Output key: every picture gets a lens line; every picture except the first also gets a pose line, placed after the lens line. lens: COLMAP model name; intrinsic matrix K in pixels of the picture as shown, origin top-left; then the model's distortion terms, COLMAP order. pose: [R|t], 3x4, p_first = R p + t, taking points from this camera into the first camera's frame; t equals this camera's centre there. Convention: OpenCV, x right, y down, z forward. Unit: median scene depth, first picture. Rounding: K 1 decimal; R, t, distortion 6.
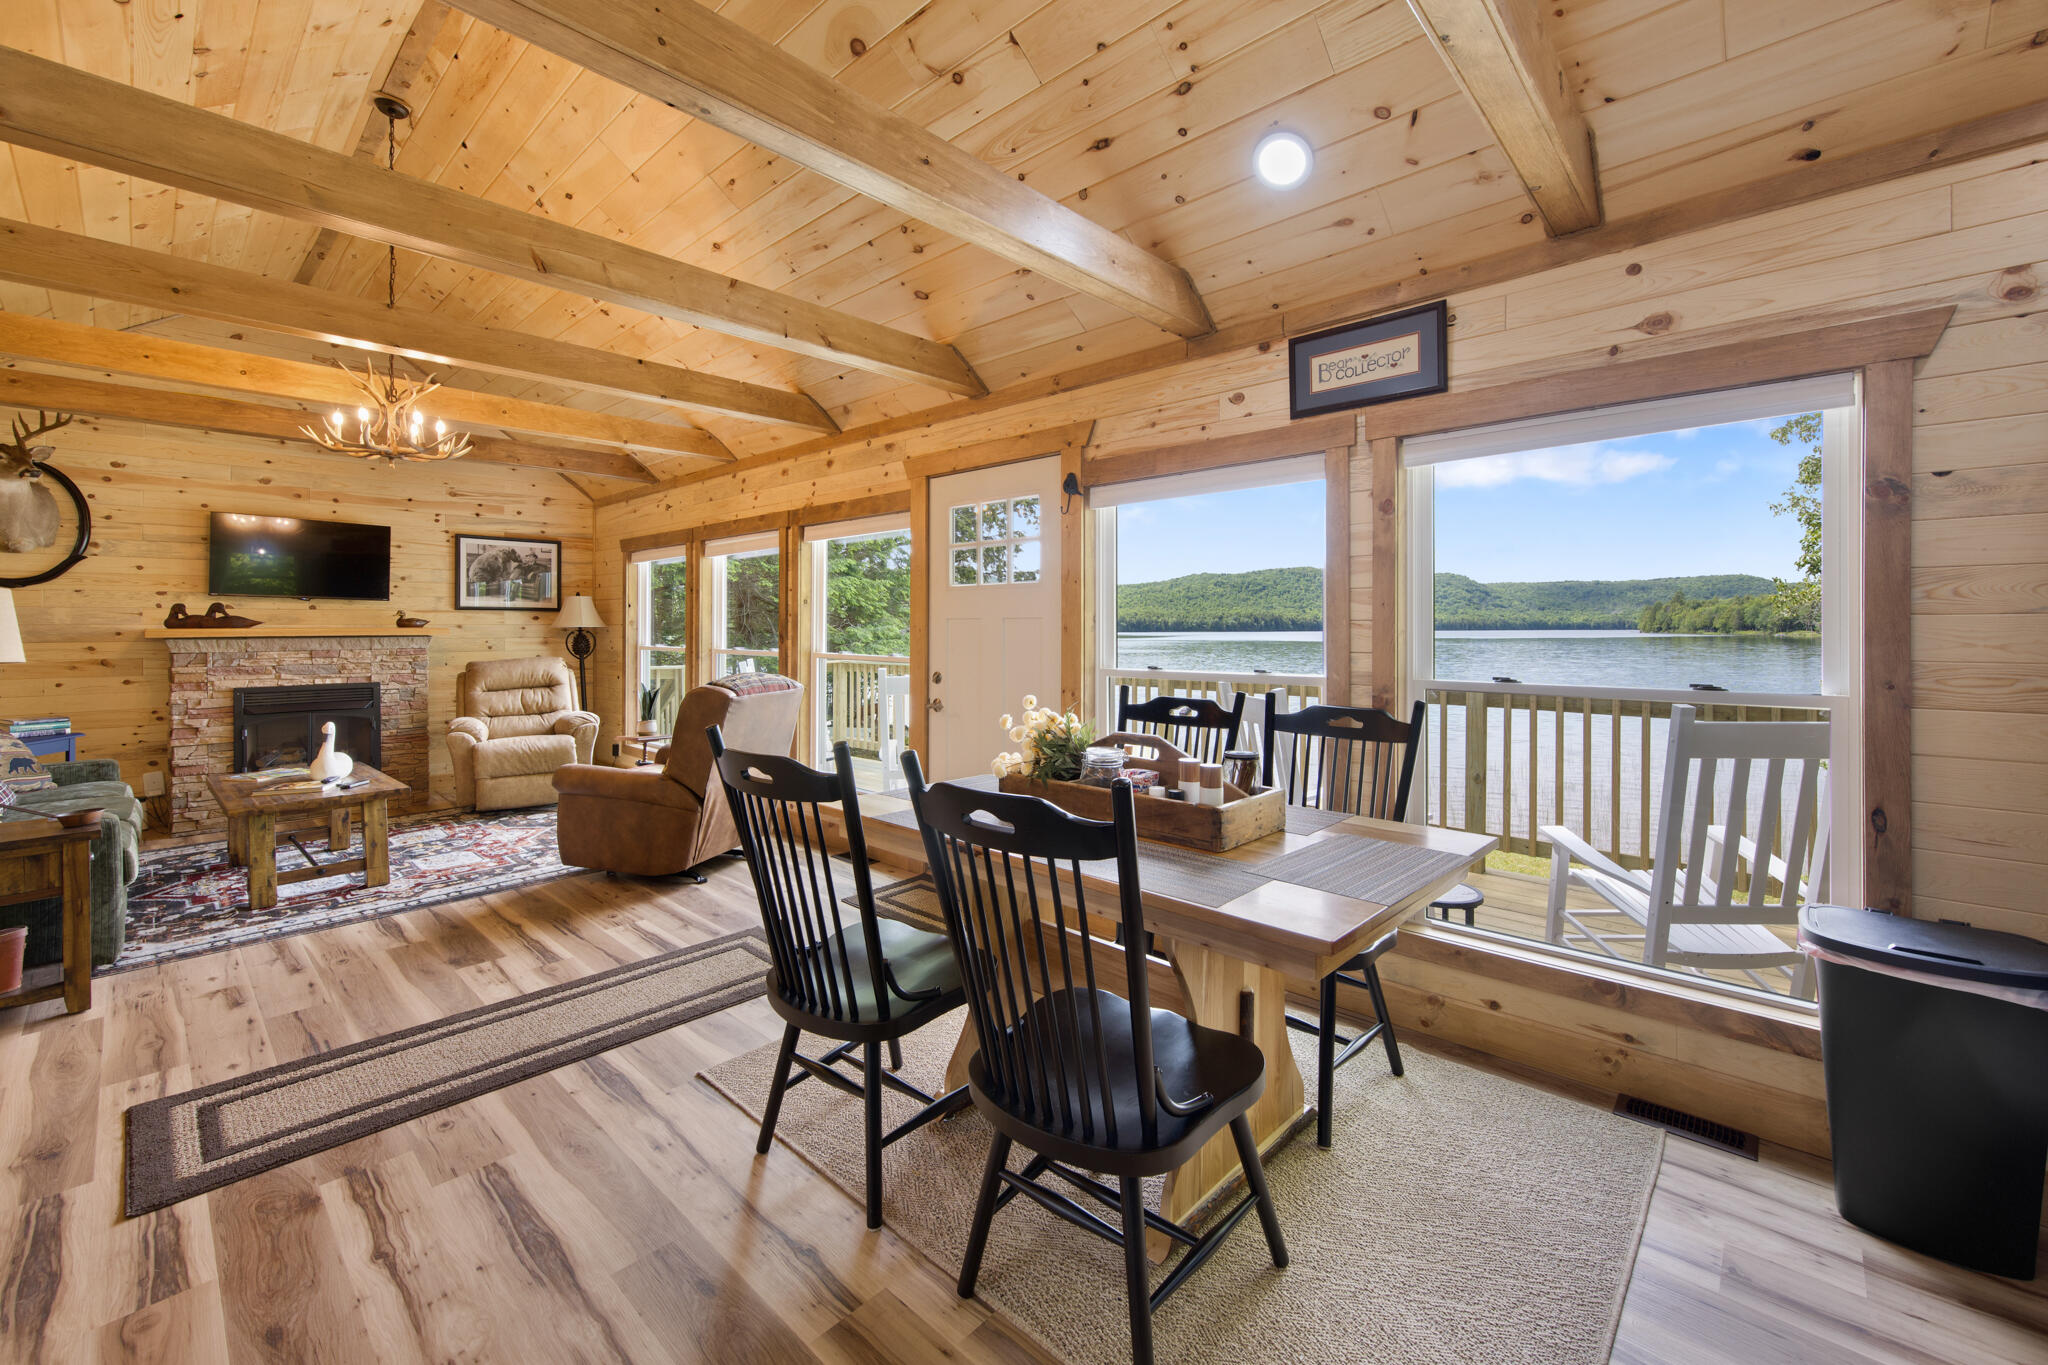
lens RADIAL K [[834.5, 0, 1036.0], [0, 834.5, 626.0], [0, 0, 1]] dist [-0.001526, 0.000969]
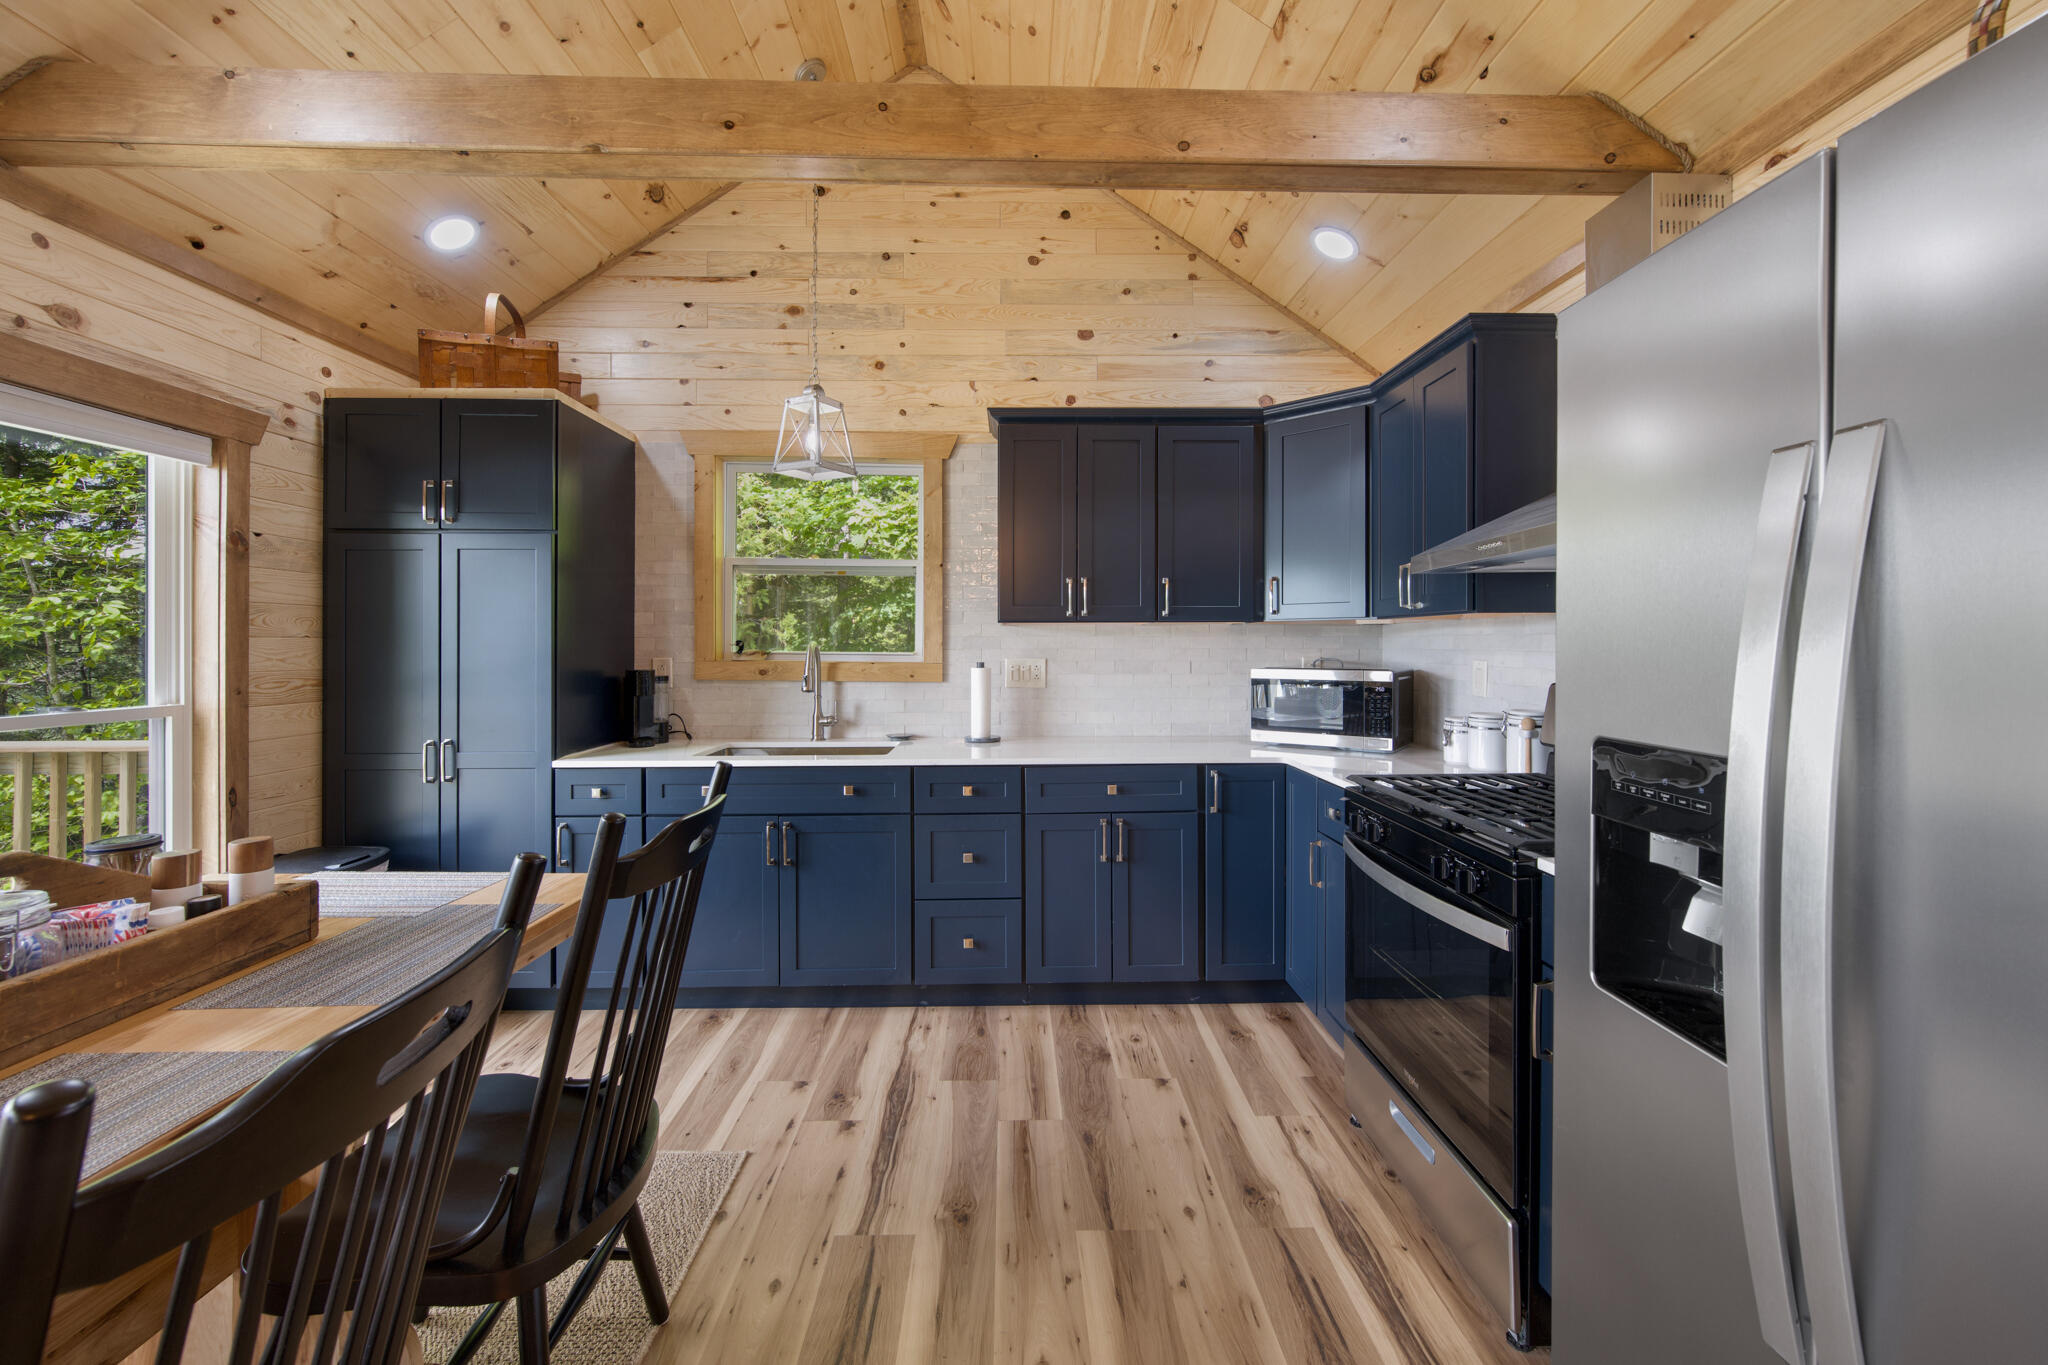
lens RADIAL K [[833.2, 0, 1020.7], [0, 833.2, 644.1], [0, 0, 1]] dist [-0.000892, 0.000032]
pose [[-0.690632, 0.003411, 0.723198, -0.267506], [0.000473, 0.999991, -0.004265, 0.001463], [-0.723206, -0.002604, -0.690628, 0.361638]]
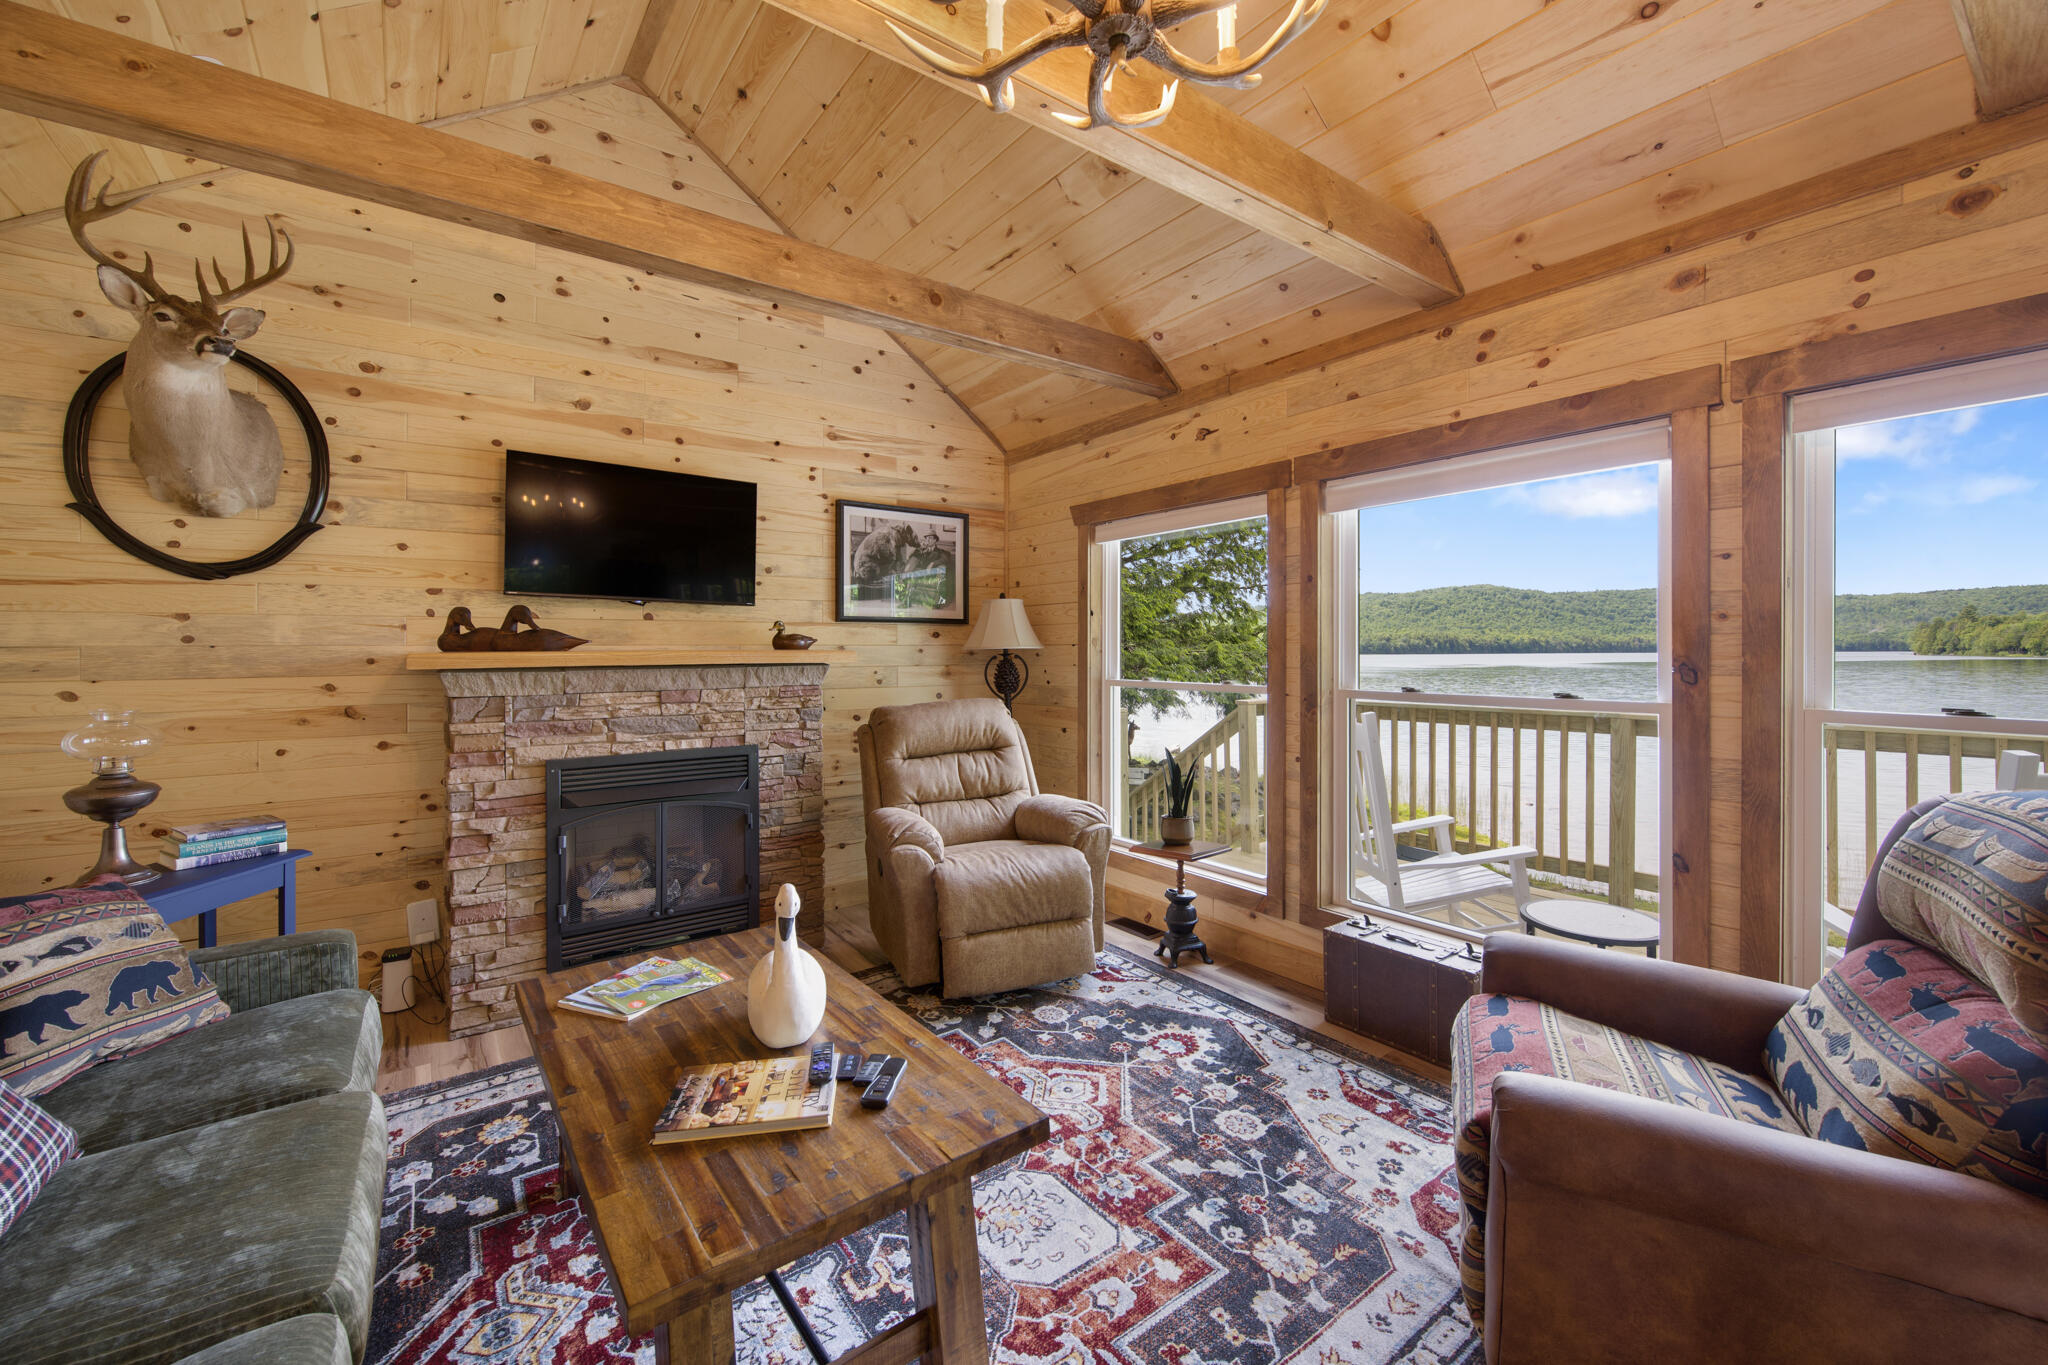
lens RADIAL K [[820.5, 0, 1028.1], [0, 820.5, 645.0], [0, 0, 1]] dist [-0.000629, -0.000429]
pose [[0.982616, -0.003568, -0.185616, -0.537236], [0.002664, 0.999983, -0.005119, 0.002099], [0.185631, 0.004535, 0.982609, 0.516436]]
